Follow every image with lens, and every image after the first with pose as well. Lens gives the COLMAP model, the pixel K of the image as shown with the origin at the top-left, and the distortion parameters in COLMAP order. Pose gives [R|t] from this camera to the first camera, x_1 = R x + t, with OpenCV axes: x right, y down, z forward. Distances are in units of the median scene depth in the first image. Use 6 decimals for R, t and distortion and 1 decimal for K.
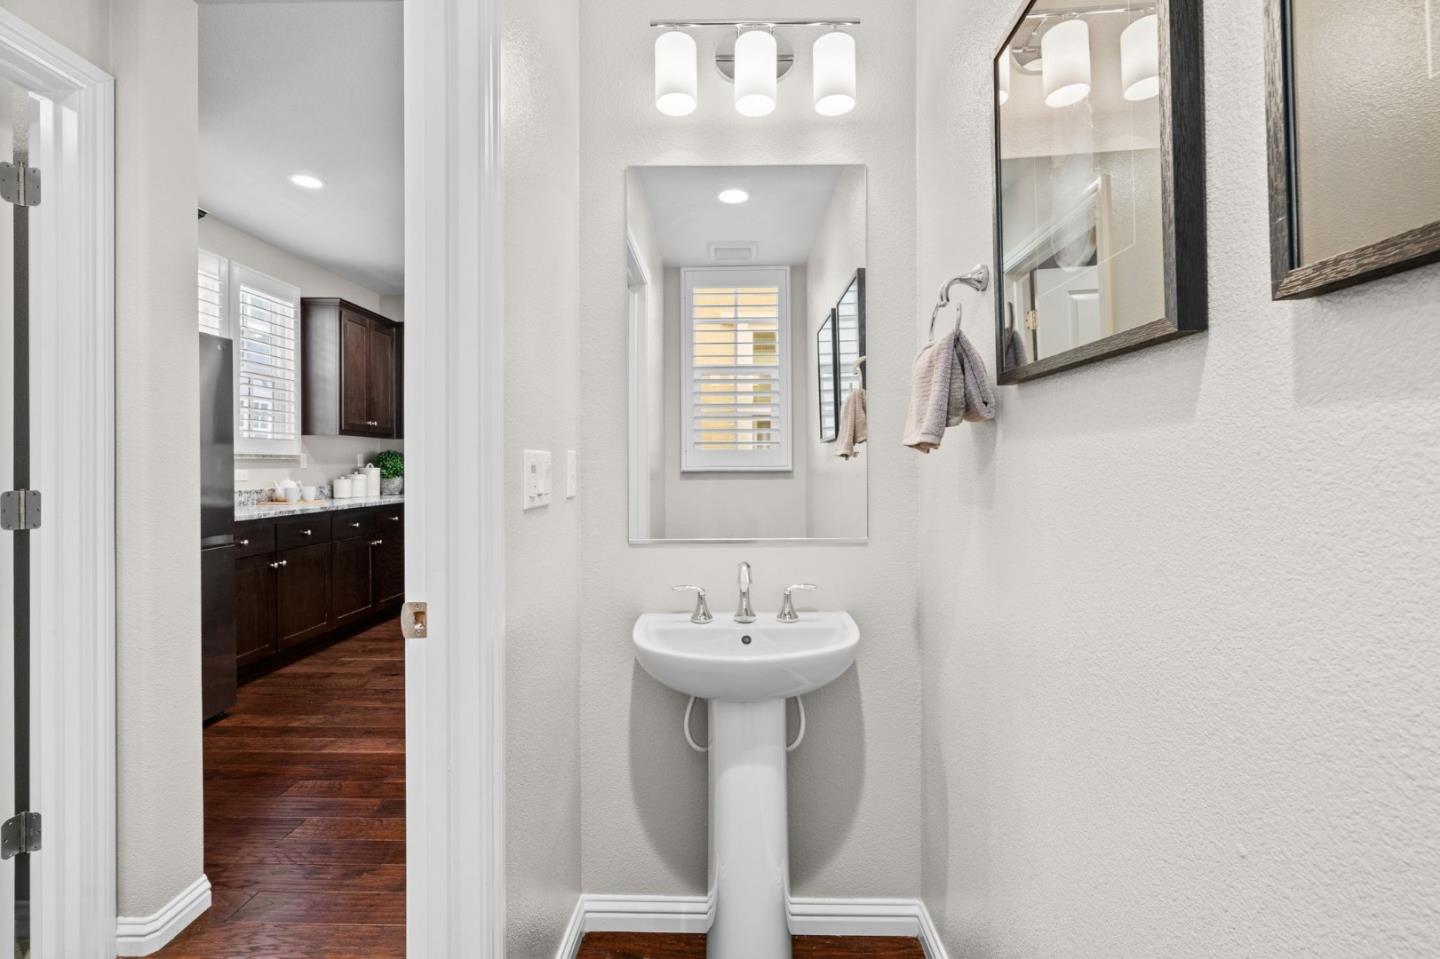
lens RADIAL K [[663.4, 0, 721.0], [0, 663.4, 461.4], [0, 0, 1]] dist [0.001013, 0.000224]
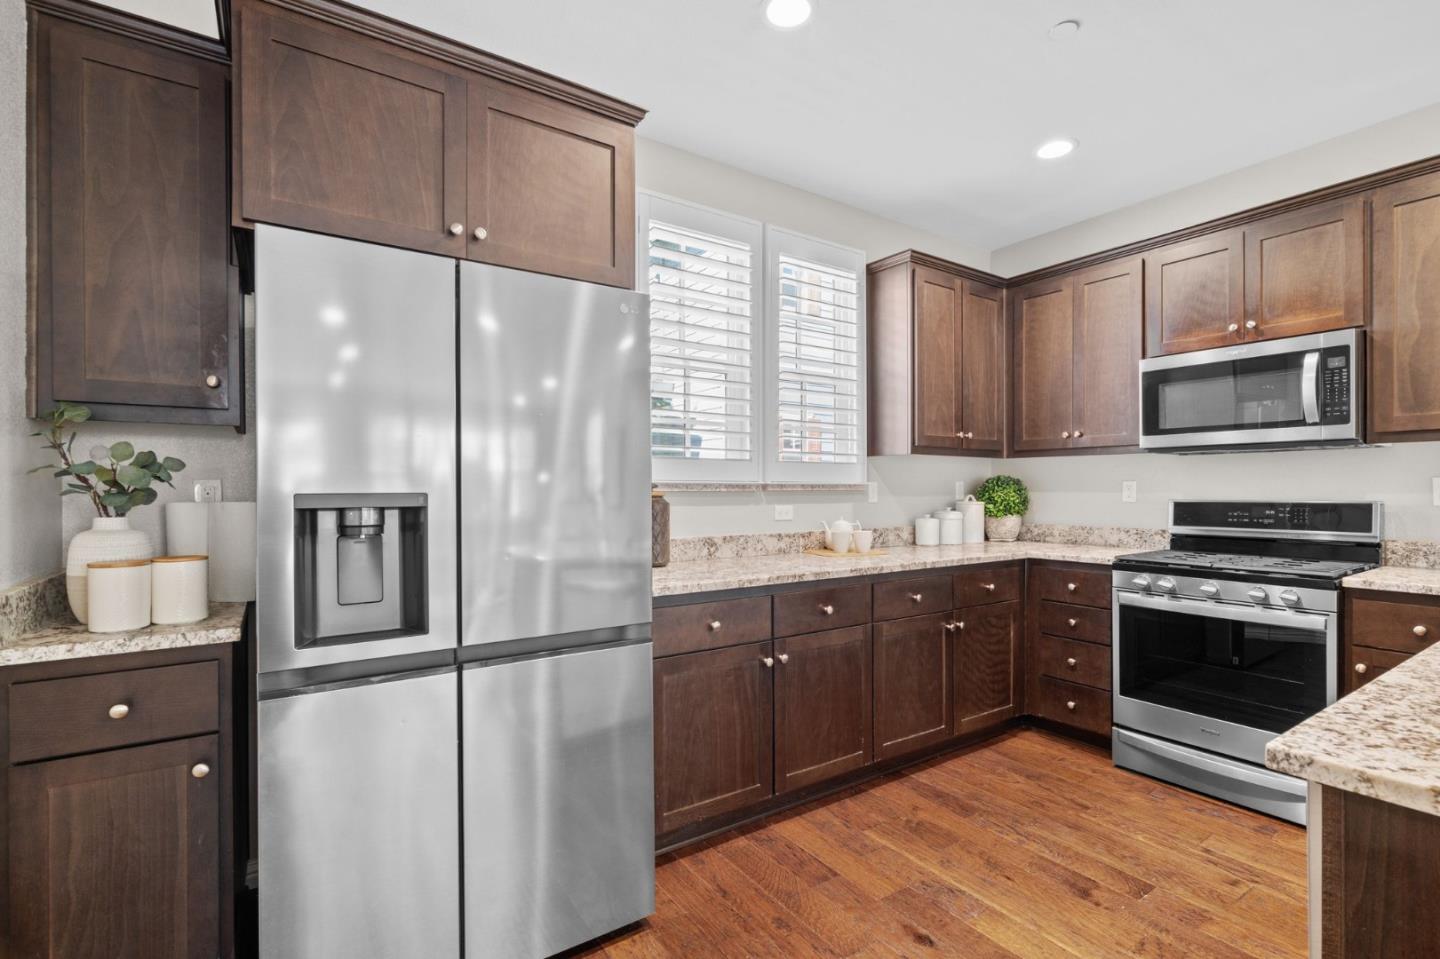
lens RADIAL K [[665.6, 0, 728.0], [0, 665.6, 490.7], [0, 0, 1]] dist [-0.002594, 0.000345]
pose [[0.585899, 0.006394, -0.810359, -0.138380], [0.002133, 0.999953, 0.009433, -0.009638], [0.810381, -0.007256, 0.585858, 0.458095]]
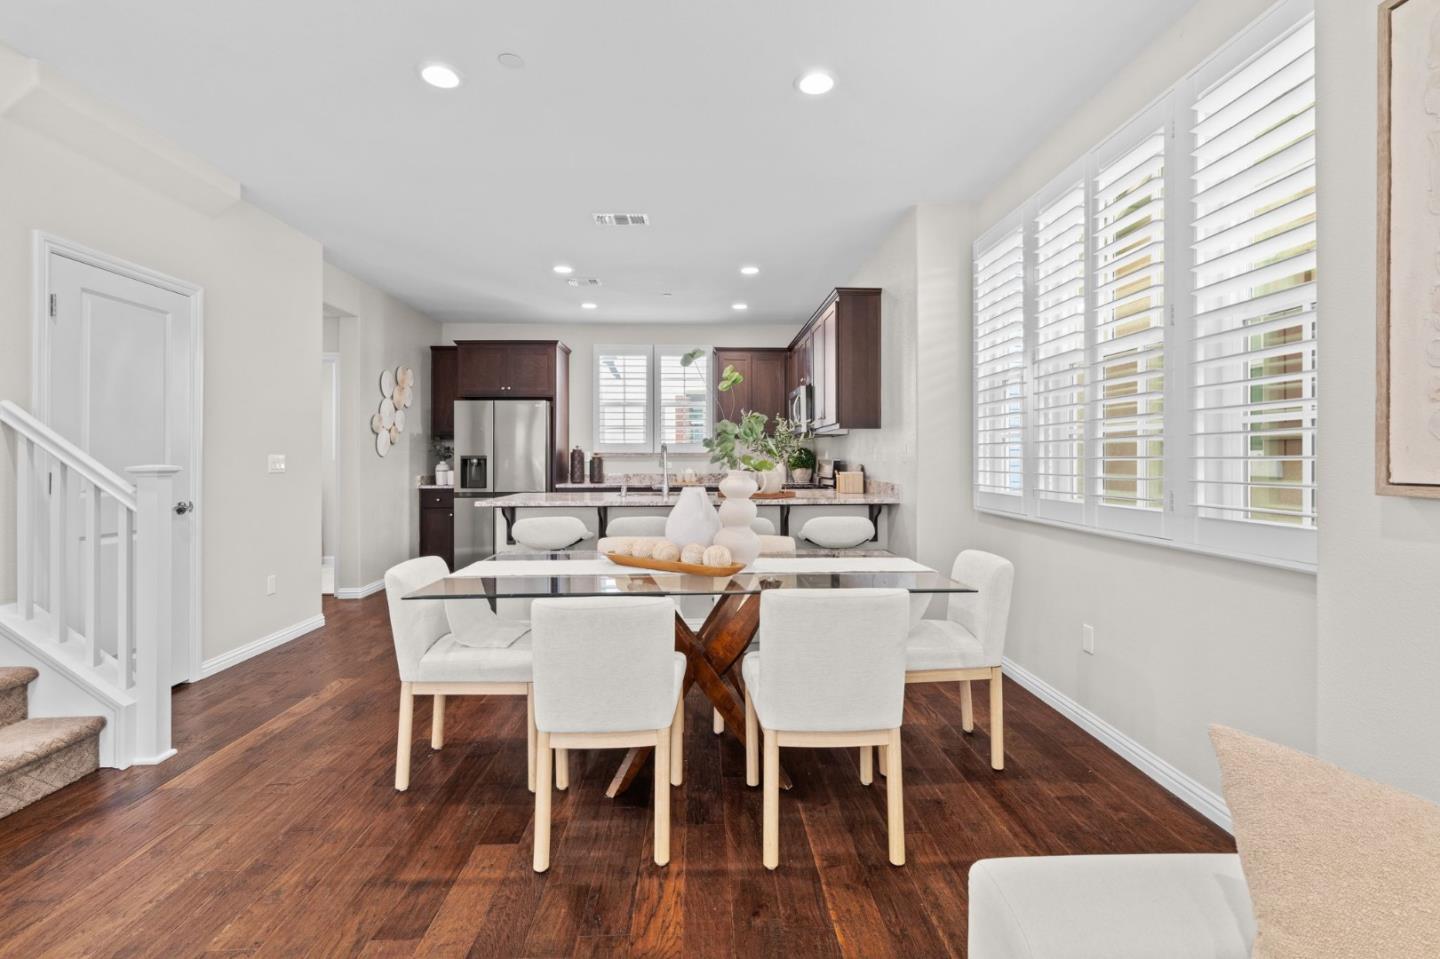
lens RADIAL K [[663.4, 0, 721.0], [0, 663.4, 461.4], [0, 0, 1]] dist [0.001013, 0.000224]
pose [[0.061227, 0.006783, -0.998101, 0.914385], [0.006342, 0.999954, 0.007185, -0.001175], [0.998104, -0.006770, 0.061181, 0.925067]]
